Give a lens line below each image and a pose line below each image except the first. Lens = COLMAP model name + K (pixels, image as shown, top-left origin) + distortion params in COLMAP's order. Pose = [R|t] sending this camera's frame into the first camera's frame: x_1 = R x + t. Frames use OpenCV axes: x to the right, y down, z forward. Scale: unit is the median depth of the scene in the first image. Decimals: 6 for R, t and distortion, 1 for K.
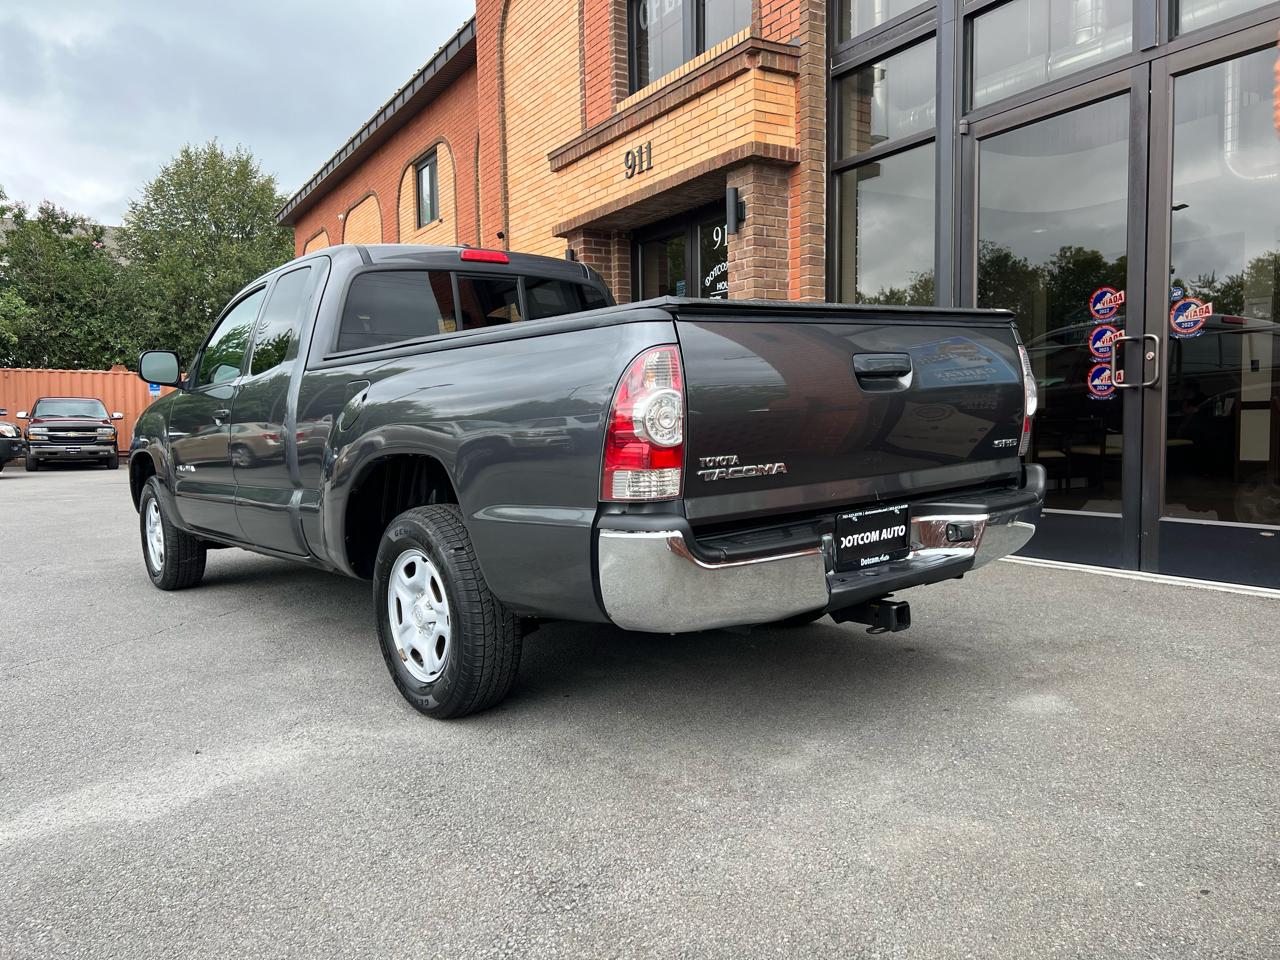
lens RADIAL K [[956.9, 0, 634.0], [0, 956.9, 490.4], [0, 0, 1]] dist [0.047995, -0.052485]
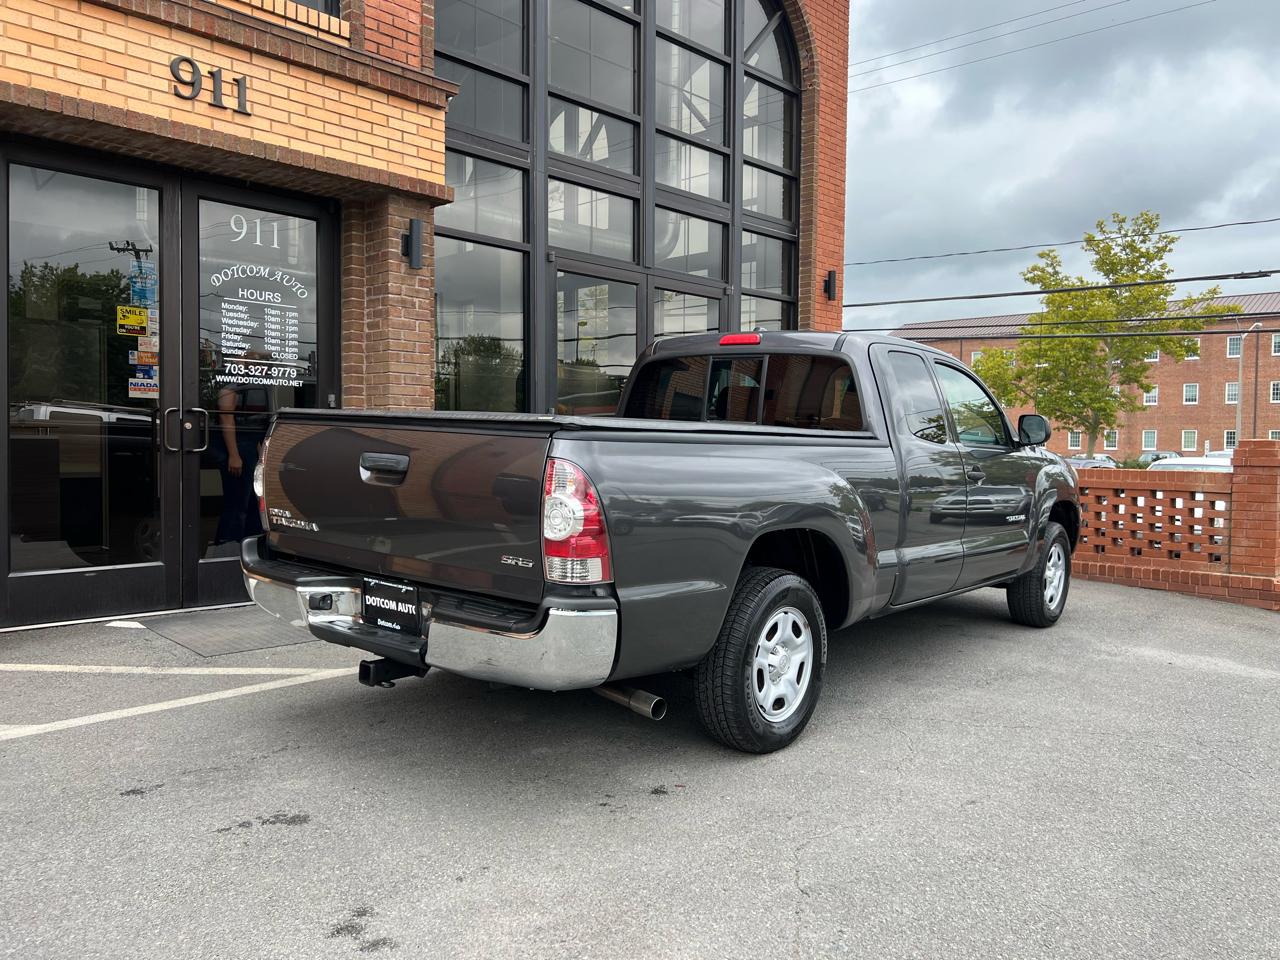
lens RADIAL K [[970.0, 0, 653.7], [0, 970.0, 471.1], [0, 0, 1]] dist [0.043435, -0.053860]
pose [[-0.273387, -0.014391, 0.961797, -0.856785], [0.058930, 0.997759, 0.031679, -0.092231], [-0.960097, 0.065339, -0.271926, 1.054532]]
